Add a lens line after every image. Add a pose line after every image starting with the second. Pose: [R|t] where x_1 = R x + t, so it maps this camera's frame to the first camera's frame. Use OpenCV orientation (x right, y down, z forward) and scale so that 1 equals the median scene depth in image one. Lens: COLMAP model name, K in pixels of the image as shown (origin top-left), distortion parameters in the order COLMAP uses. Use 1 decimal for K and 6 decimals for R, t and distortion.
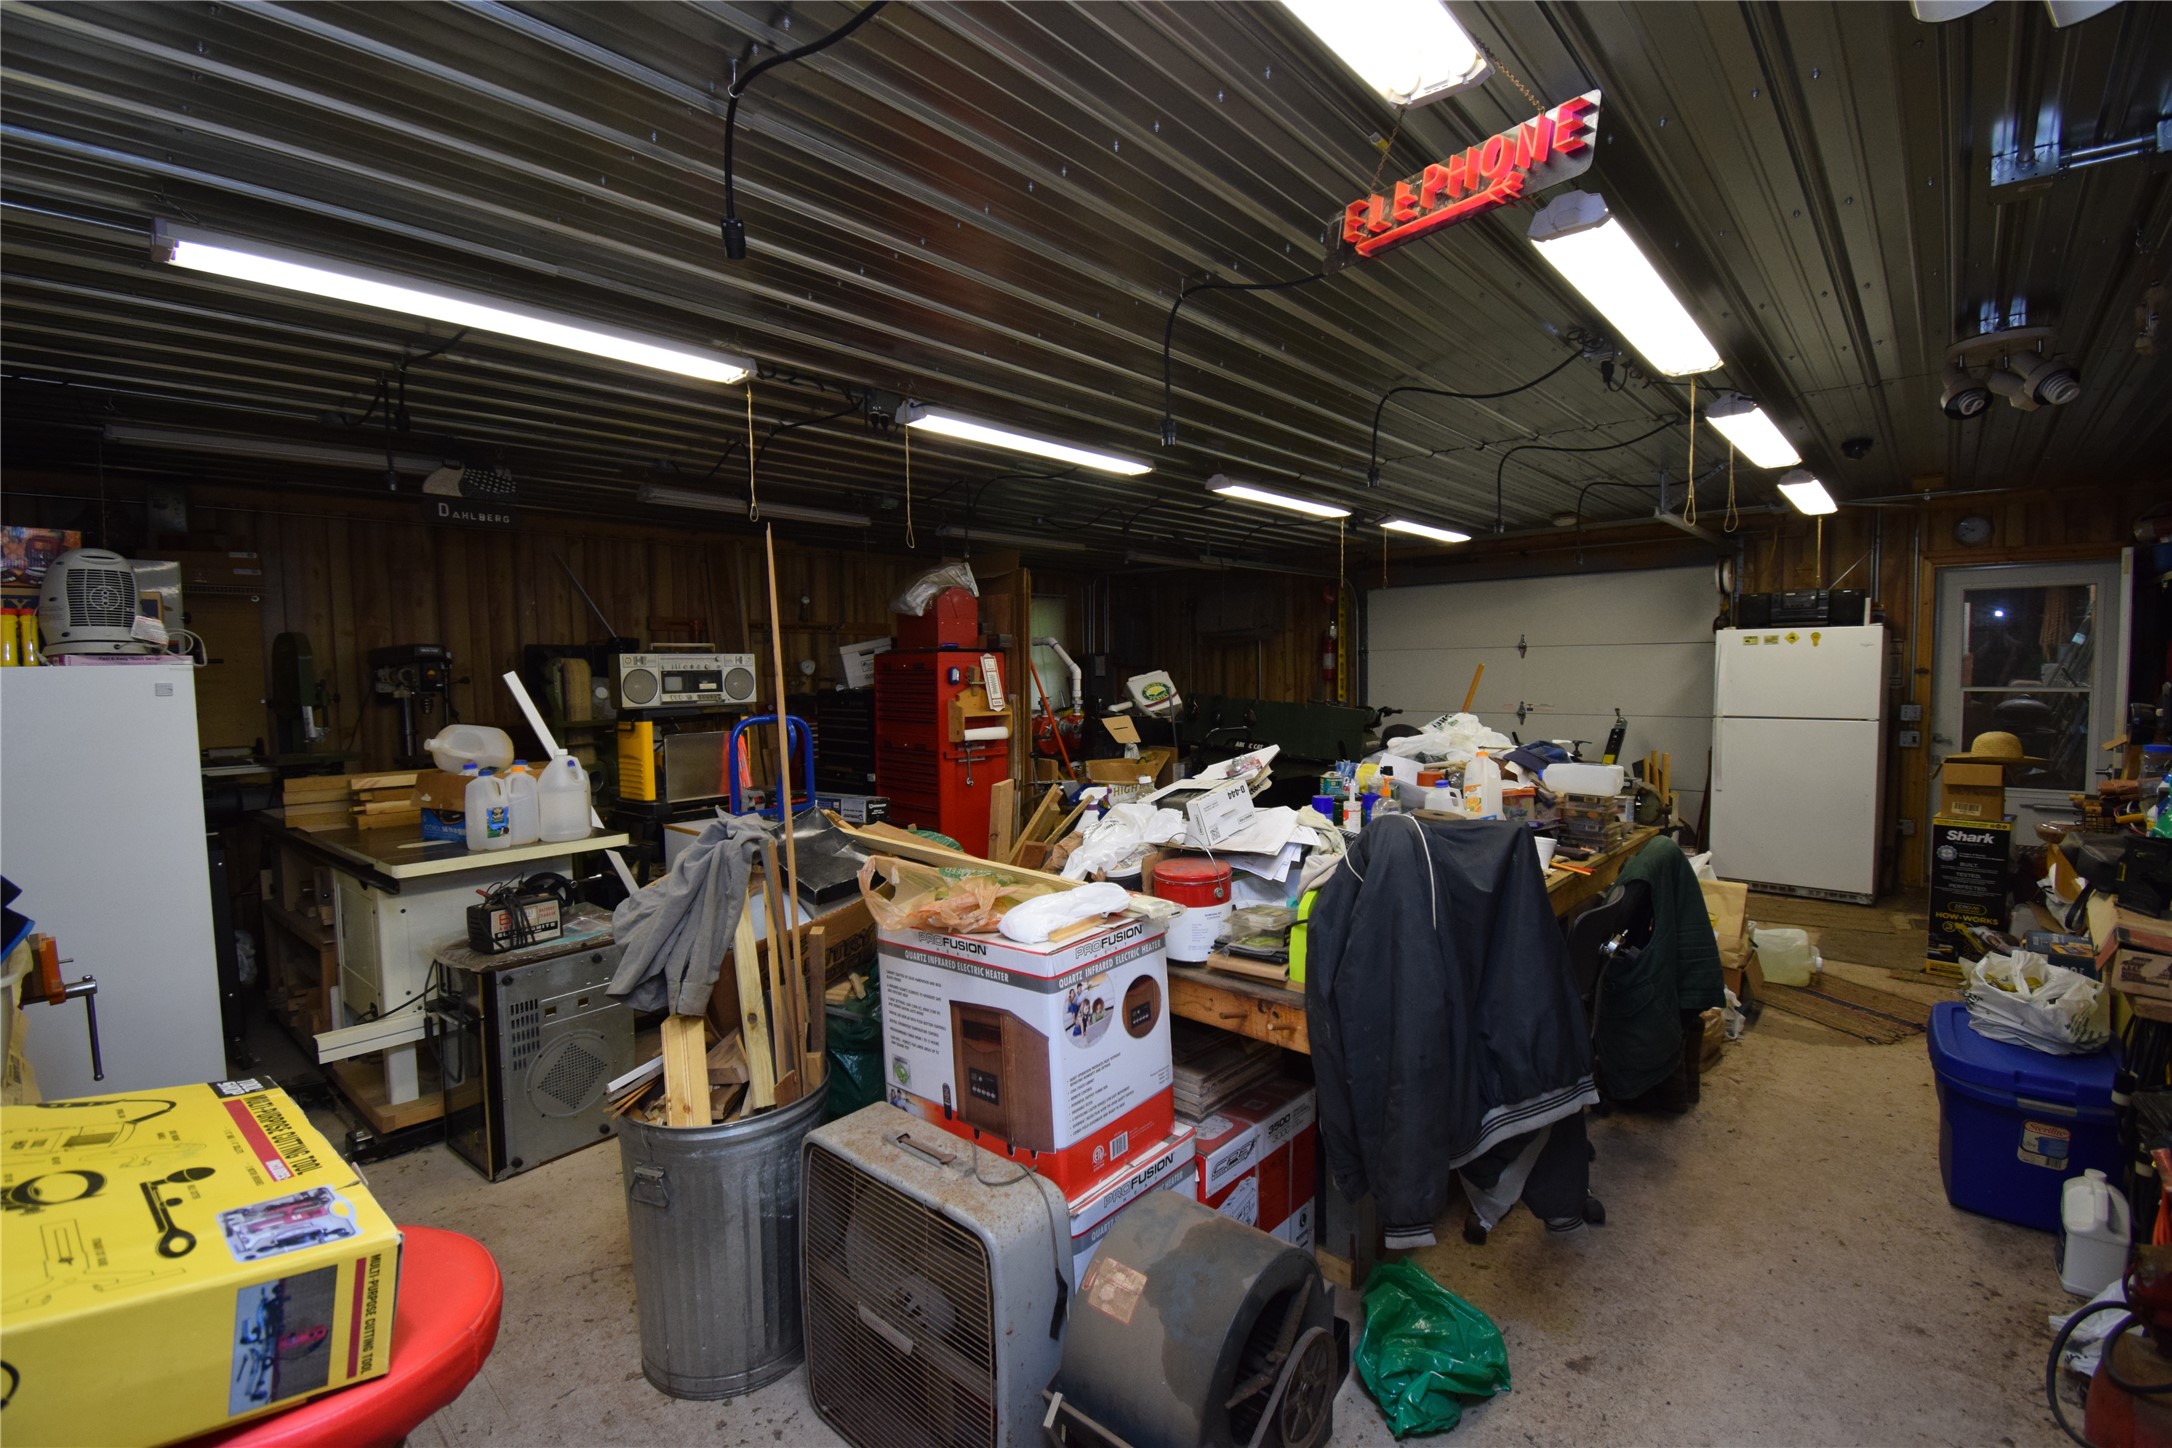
lens RADIAL K [[979.8, 0, 1082.0], [0, 979.8, 718.4], [0, 0, 1]] dist [0.002228, 0.000075]
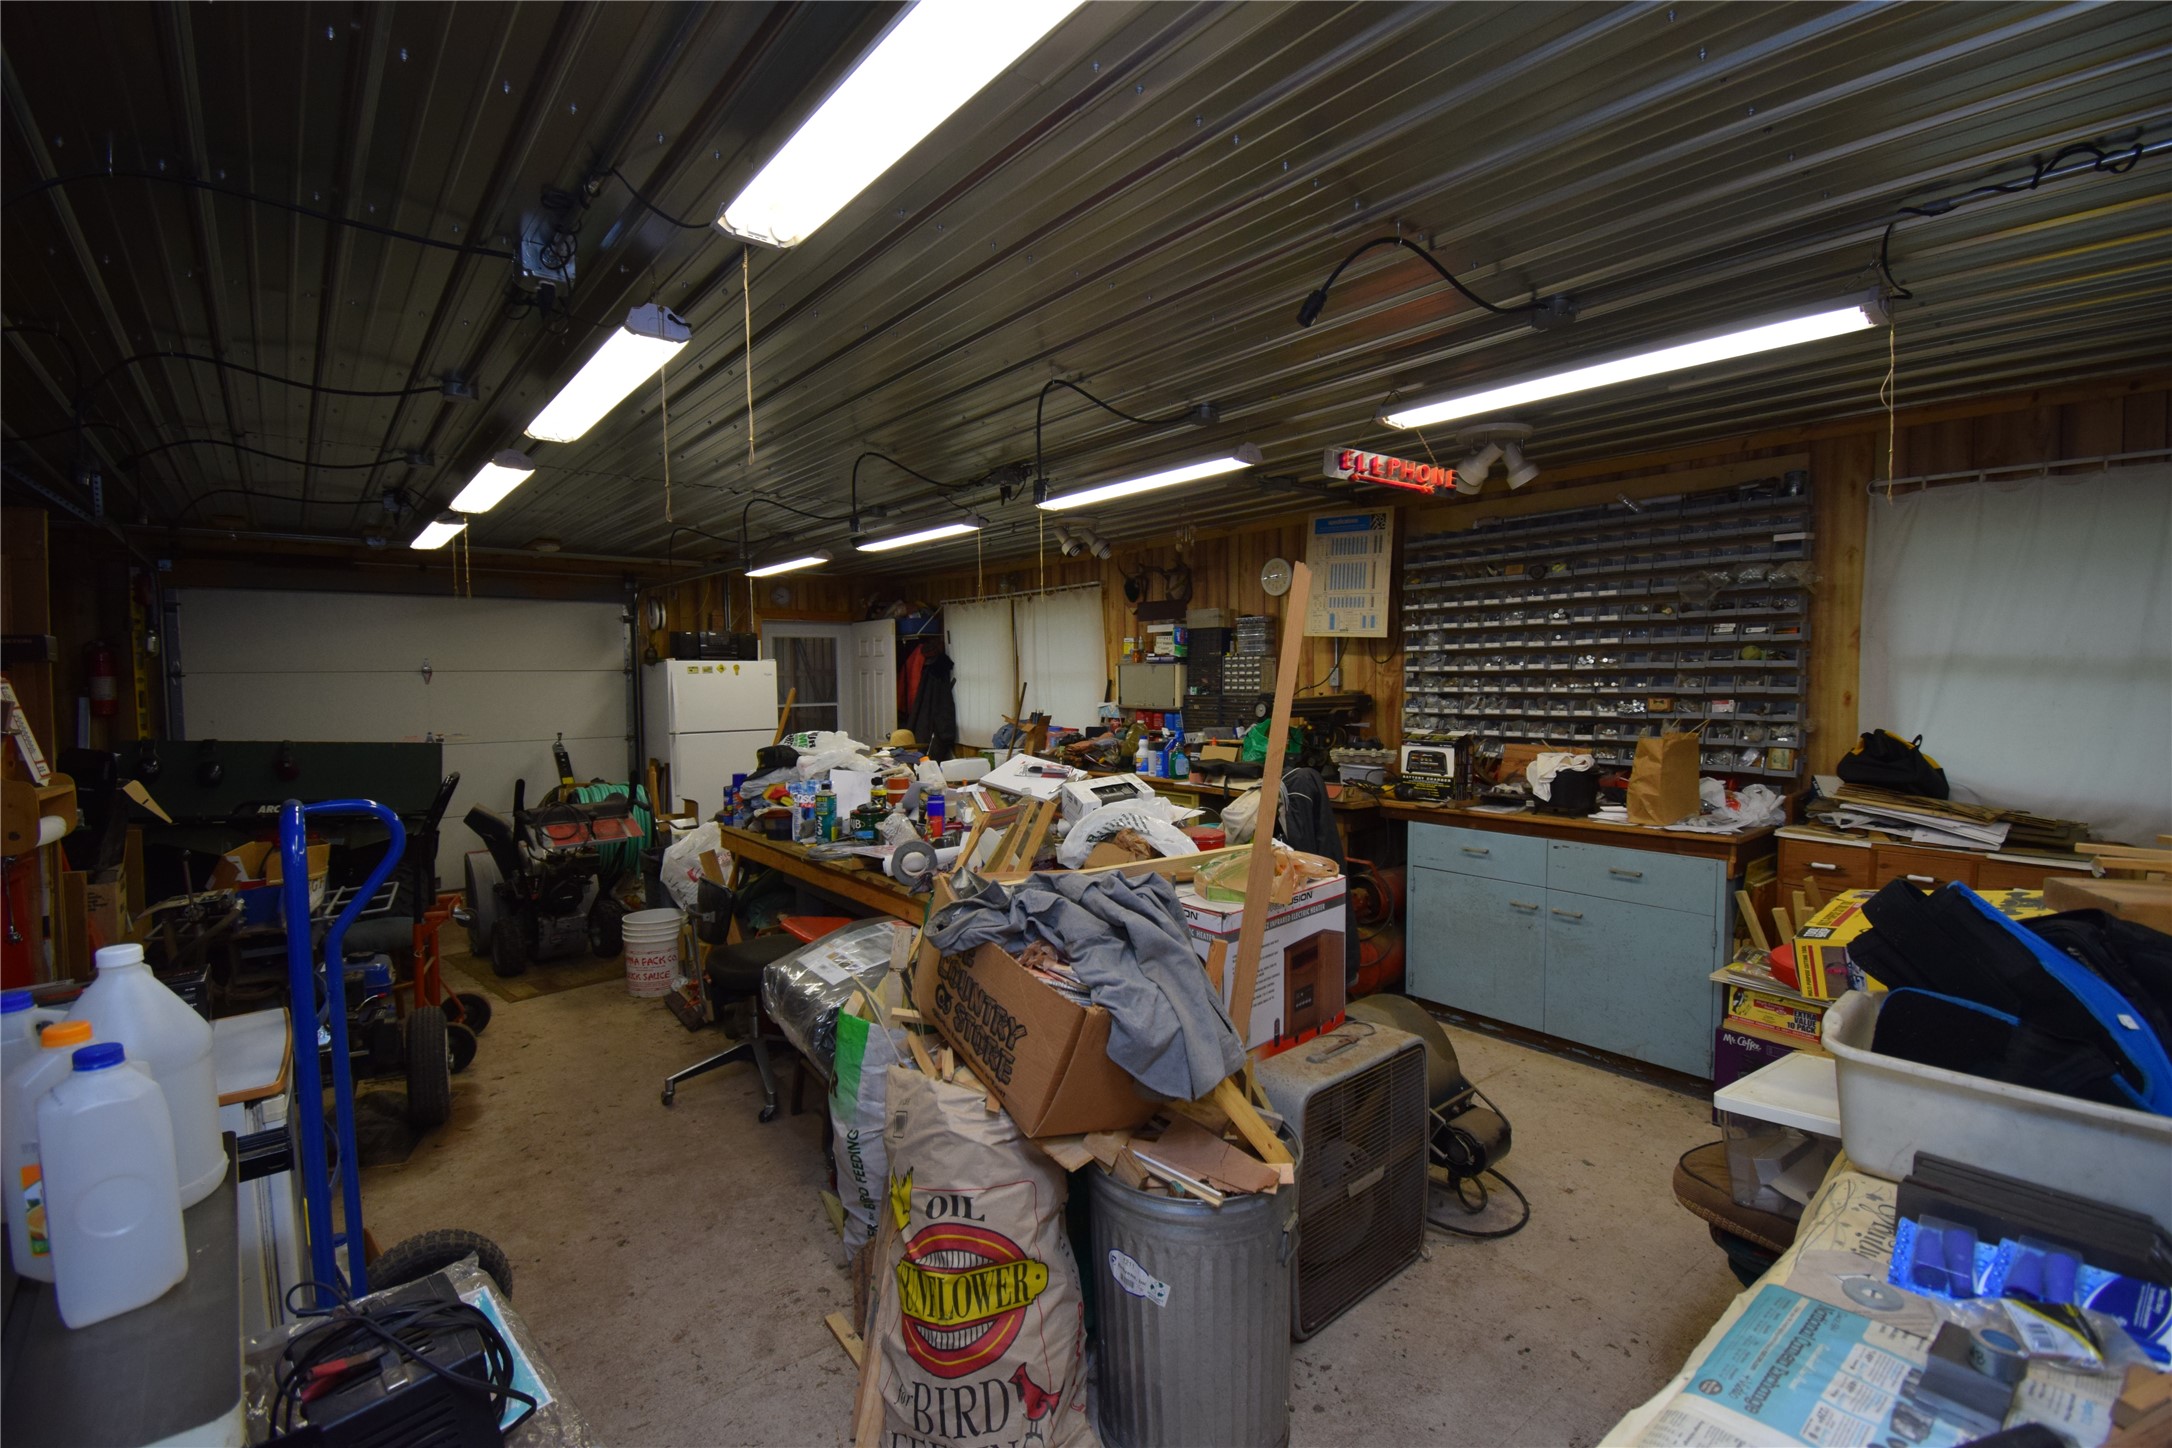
lens RADIAL K [[979.8, 0, 1087.2], [0, 979.8, 729.6], [0, 0, 1]] dist [0.002228, 0.000075]
pose [[0.166833, -0.044424, 0.984984, -0.493646], [0.060880, 0.997542, 0.034679, -0.019922], [-0.984104, 0.054180, 0.169128, 0.353666]]
